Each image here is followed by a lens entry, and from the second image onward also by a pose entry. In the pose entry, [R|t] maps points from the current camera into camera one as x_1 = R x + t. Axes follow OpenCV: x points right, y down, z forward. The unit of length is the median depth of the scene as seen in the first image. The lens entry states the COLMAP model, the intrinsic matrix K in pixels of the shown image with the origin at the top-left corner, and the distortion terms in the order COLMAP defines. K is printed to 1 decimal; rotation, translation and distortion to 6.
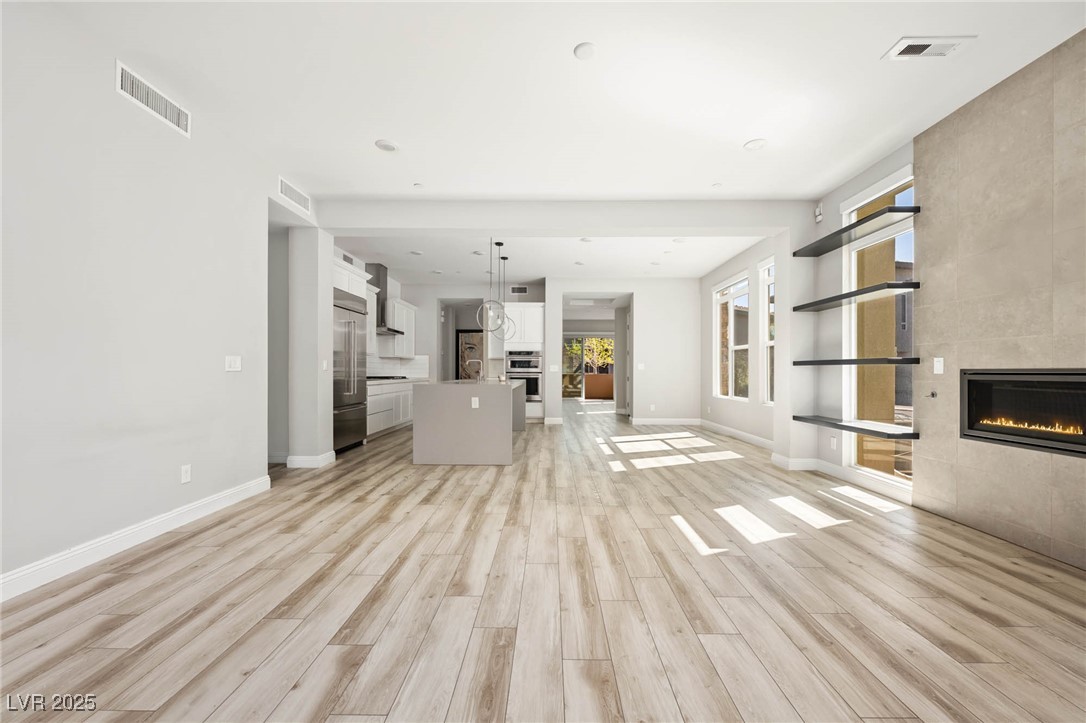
lens RADIAL K [[430.7, 0, 549.4], [0, 430.7, 370.6], [0, 0, 1]] dist [-0.003349, -0.000237]
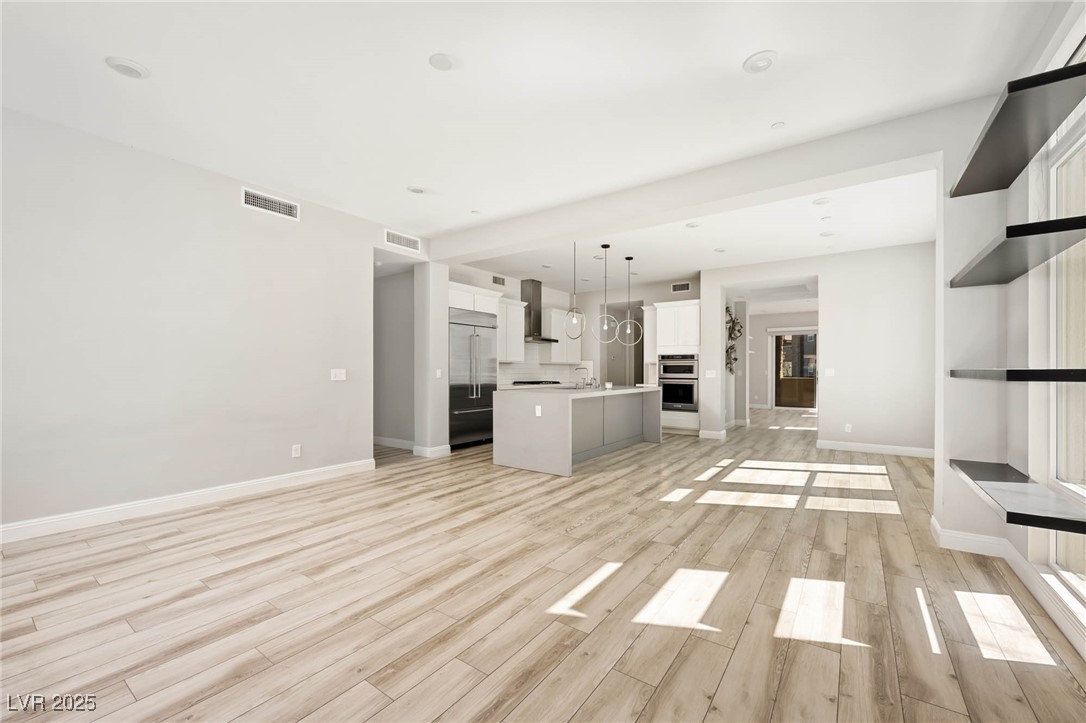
lens RADIAL K [[436.7, 0, 548.7], [0, 436.7, 371.2], [0, 0, 1]] dist [-0.006625, 0.000253]
pose [[0.820412, -0.000897, -0.571773, 0.606202], [0.000743, 1.000000, -0.000502, -0.026011], [0.571773, -0.000014, 0.820412, 0.230540]]
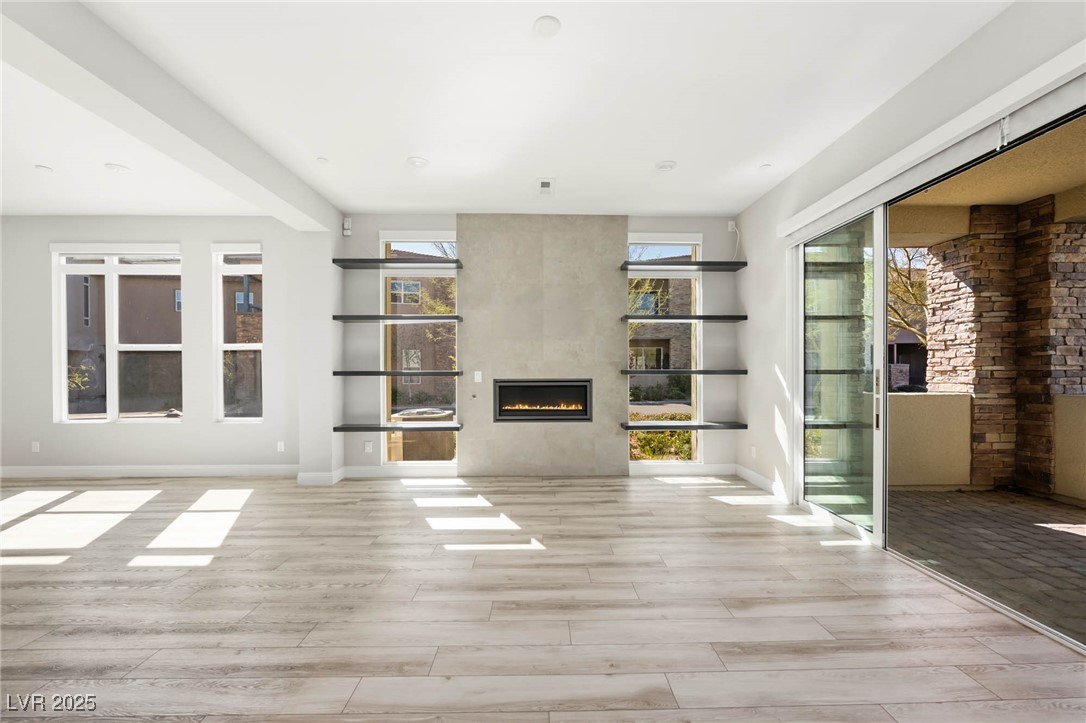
lens RADIAL K [[436.7, 0, 548.7], [0, 436.7, 371.2], [0, 0, 1]] dist [-0.006625, 0.000253]
pose [[-0.027933, -0.002785, 0.999606, -0.571993], [0.001851, 0.999994, 0.002837, -0.031106], [-0.999608, 0.001930, -0.027928, 0.727784]]
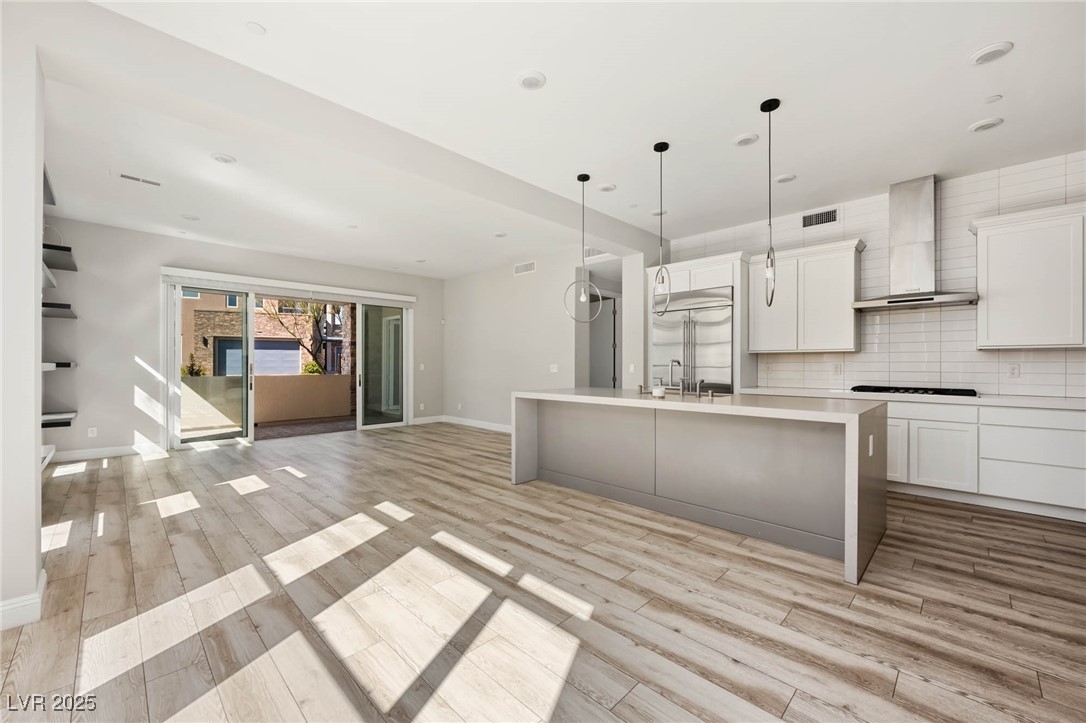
lens RADIAL K [[436.7, 0, 548.7], [0, 436.7, 371.2], [0, 0, 1]] dist [-0.006625, 0.000253]
pose [[-0.701696, 0.006632, -0.712445, 0.676511], [-0.003404, 0.999914, 0.012660, -0.027603], [0.712468, 0.011308, -0.701613, 2.319124]]
